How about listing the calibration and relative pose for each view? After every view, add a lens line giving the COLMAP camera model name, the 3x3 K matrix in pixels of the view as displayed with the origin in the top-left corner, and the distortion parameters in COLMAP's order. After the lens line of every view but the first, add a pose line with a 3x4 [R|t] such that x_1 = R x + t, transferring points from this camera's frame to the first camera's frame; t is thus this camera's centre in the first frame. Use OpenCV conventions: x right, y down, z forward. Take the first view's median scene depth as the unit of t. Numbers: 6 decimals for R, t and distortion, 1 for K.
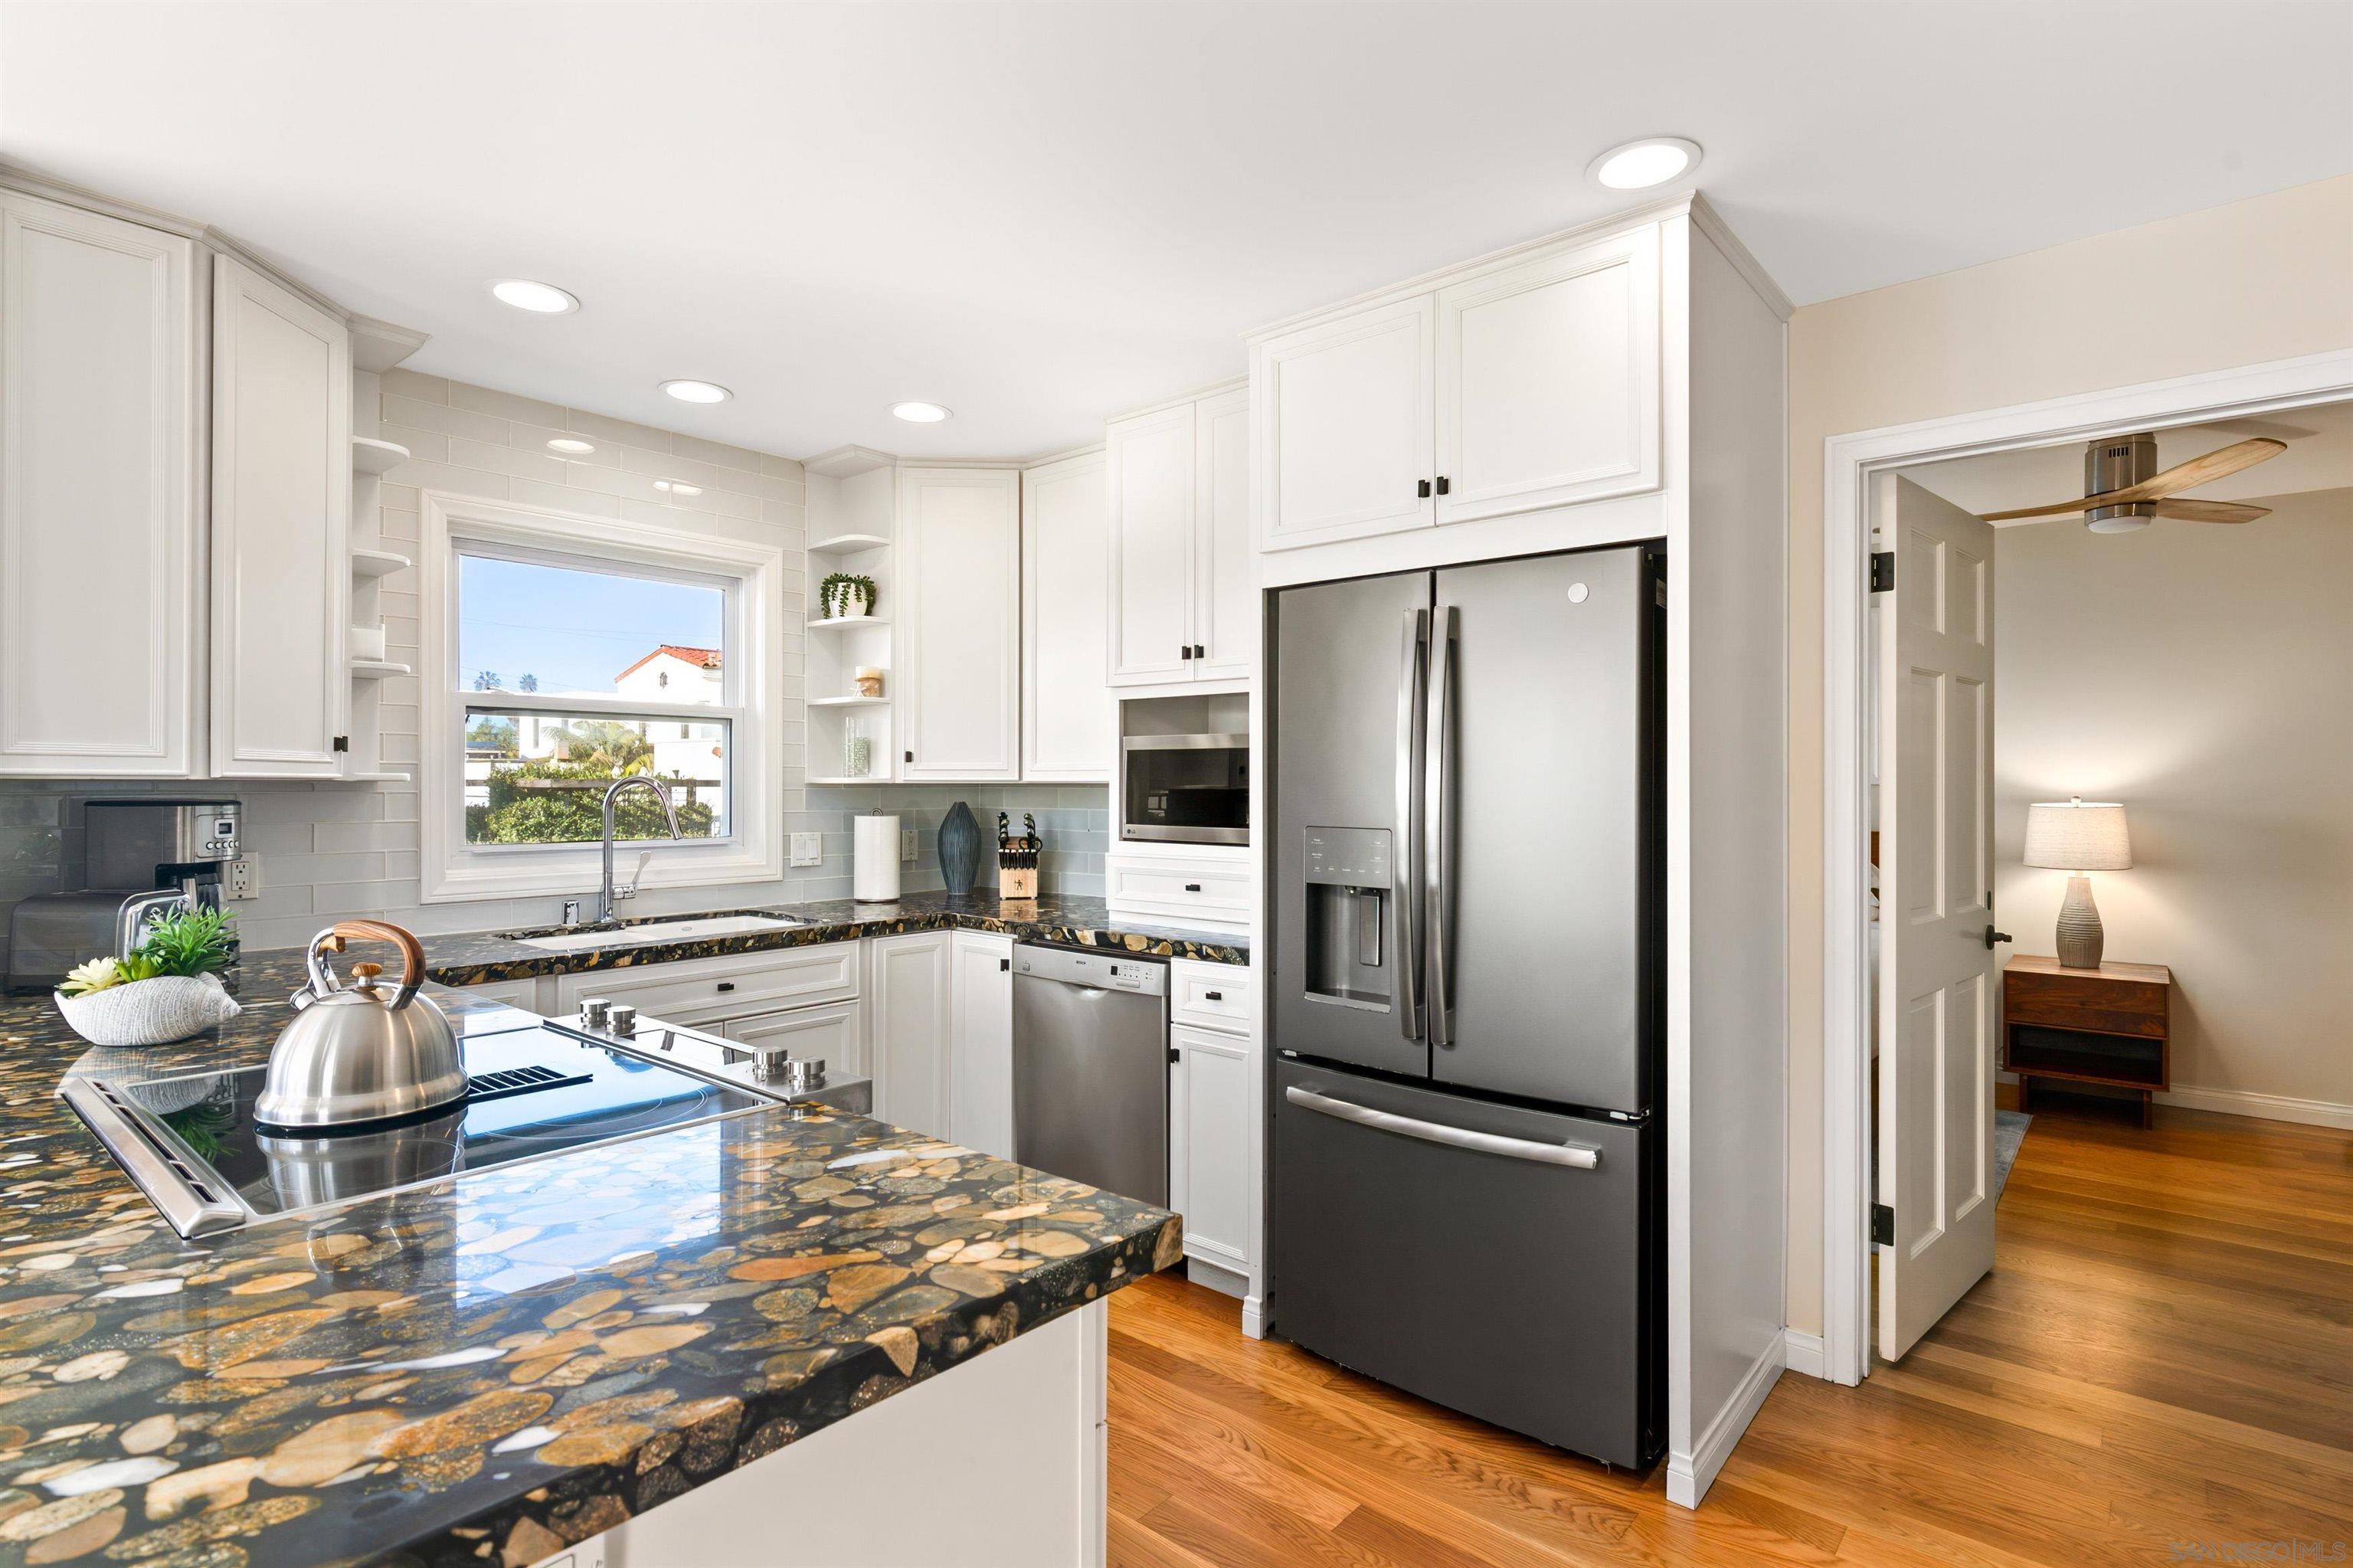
lens RADIAL K [[1159.5, 0, 1191.3], [0, 1159.5, 783.8], [0, 0, 1]] dist [0.000010, -0.000673]
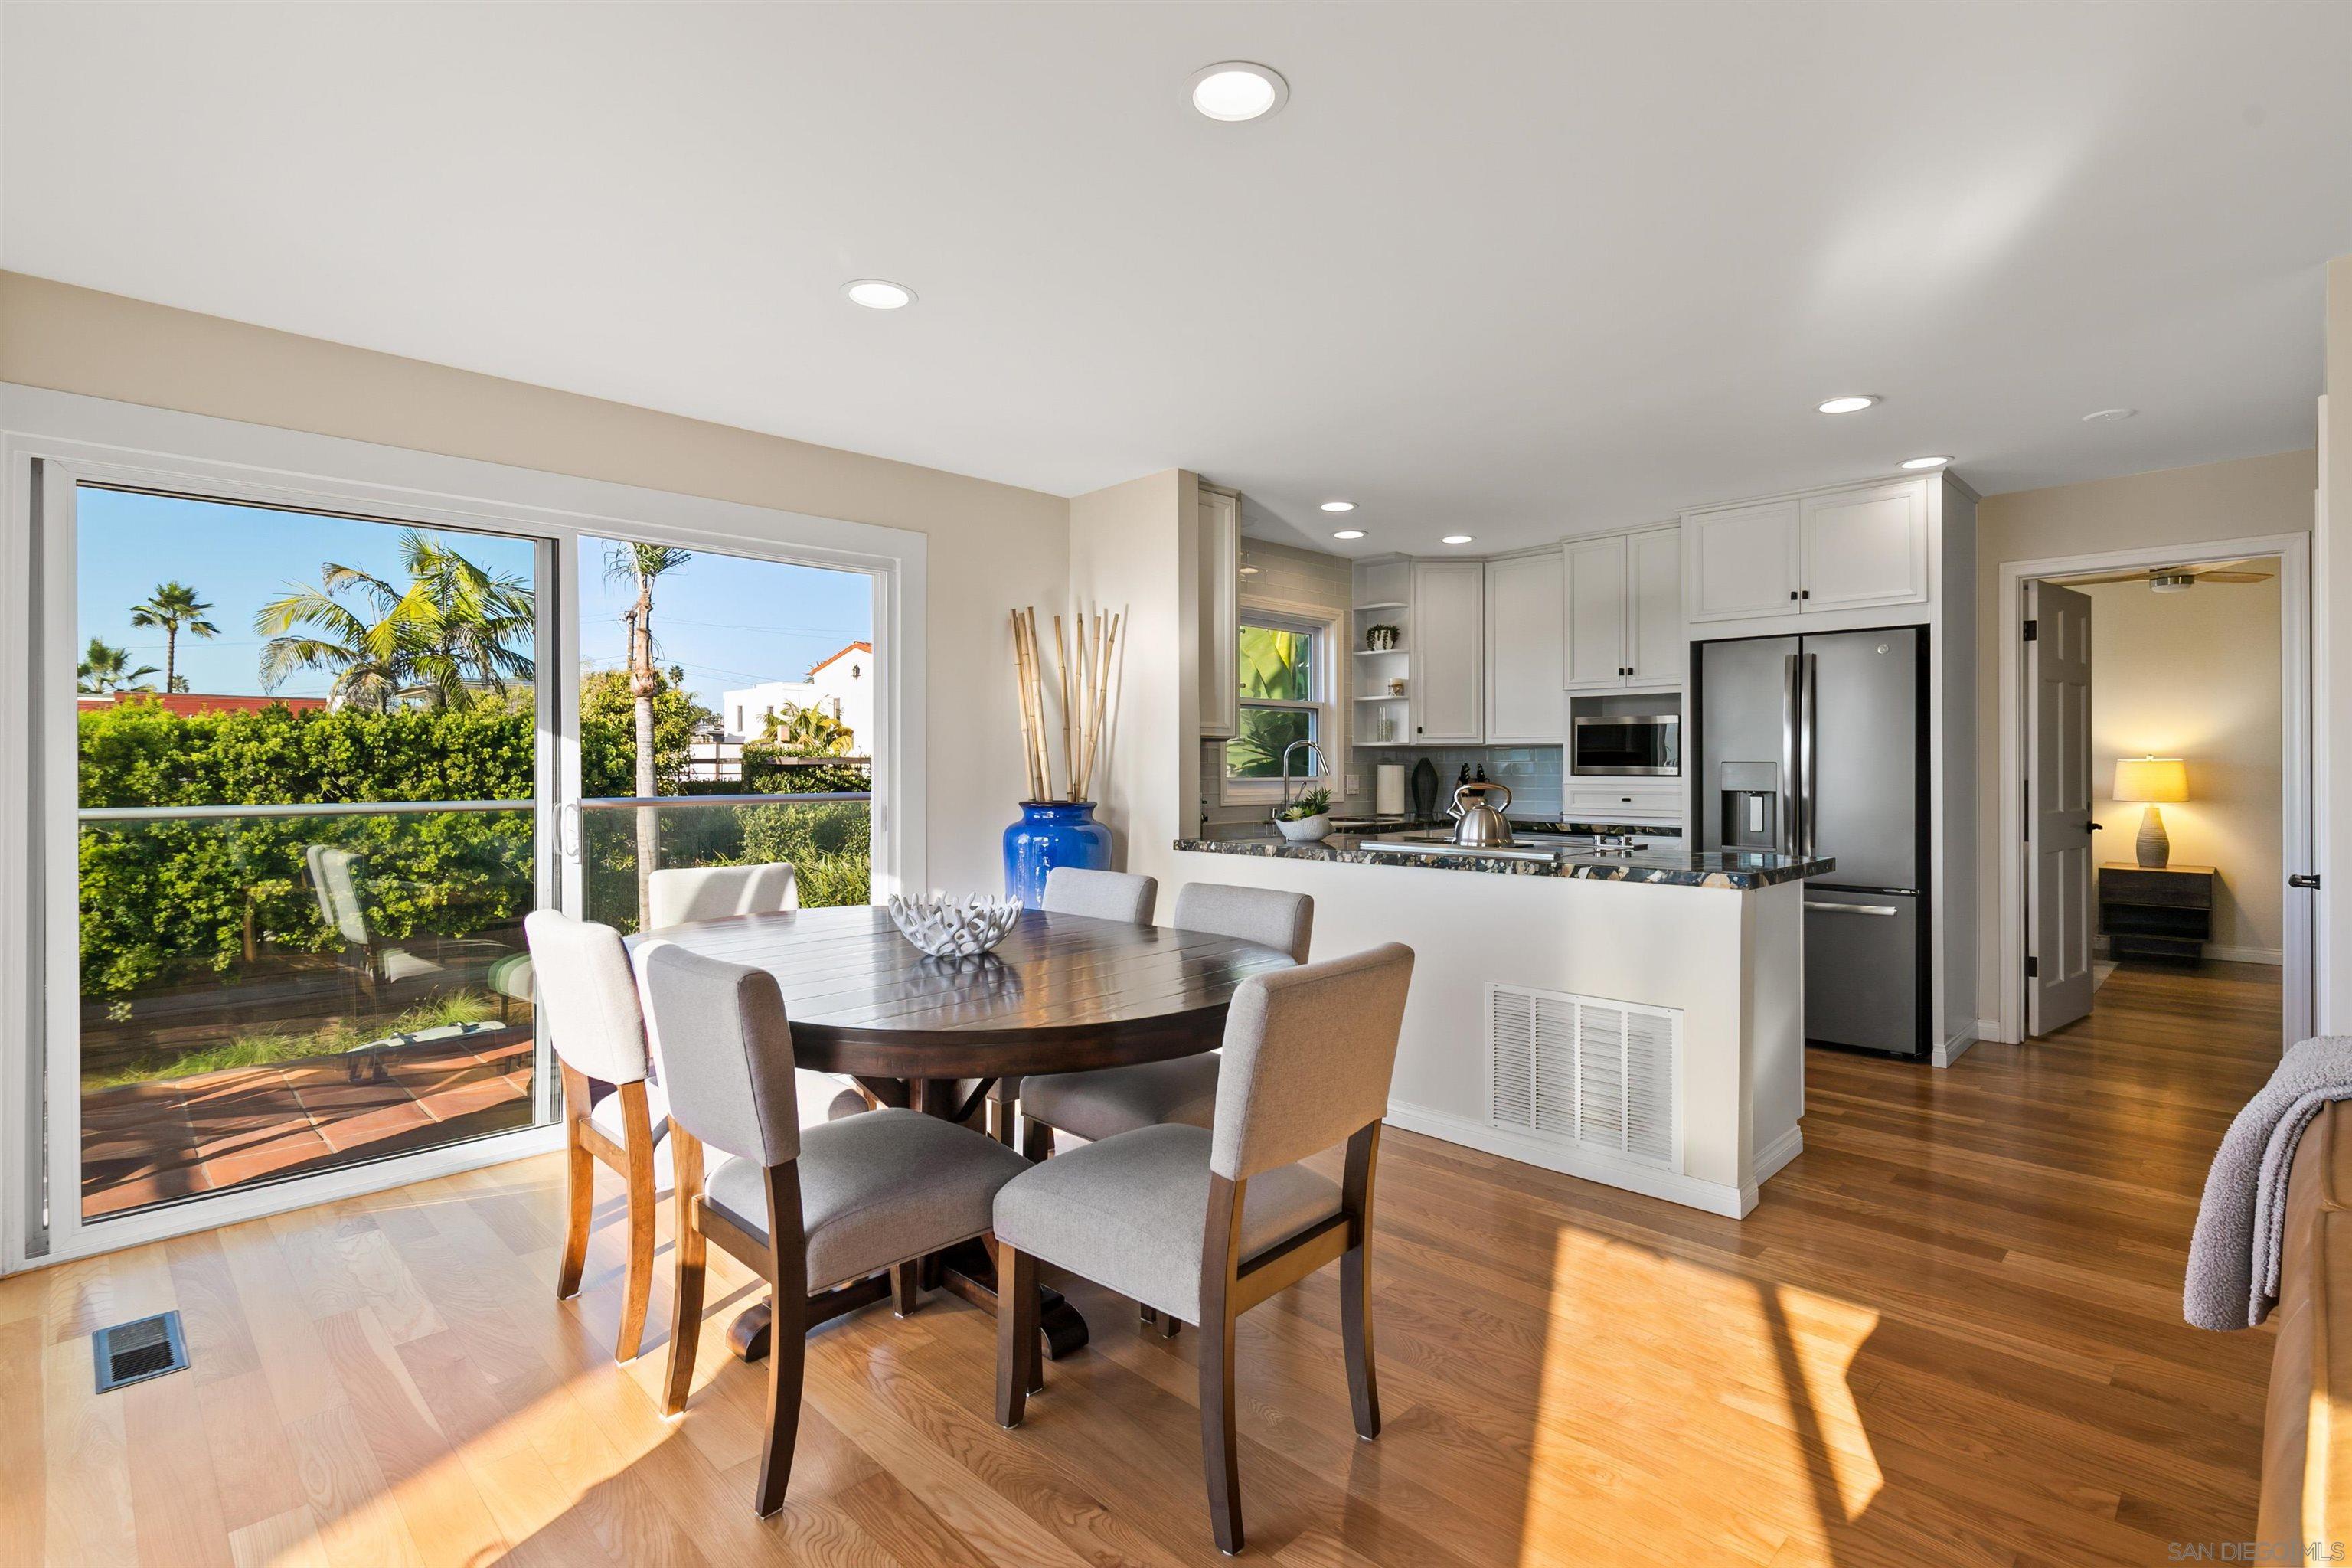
lens RADIAL K [[1057.4, 0, 1212.4], [0, 1057.4, 761.9], [0, 0, 1]] dist [0.001200, -0.002480]
pose [[0.996068, -0.002309, -0.088563, -0.469081], [0.002329, 0.999997, 0.000117, 0.026097], [0.088563, -0.000323, 0.996071, -0.678643]]
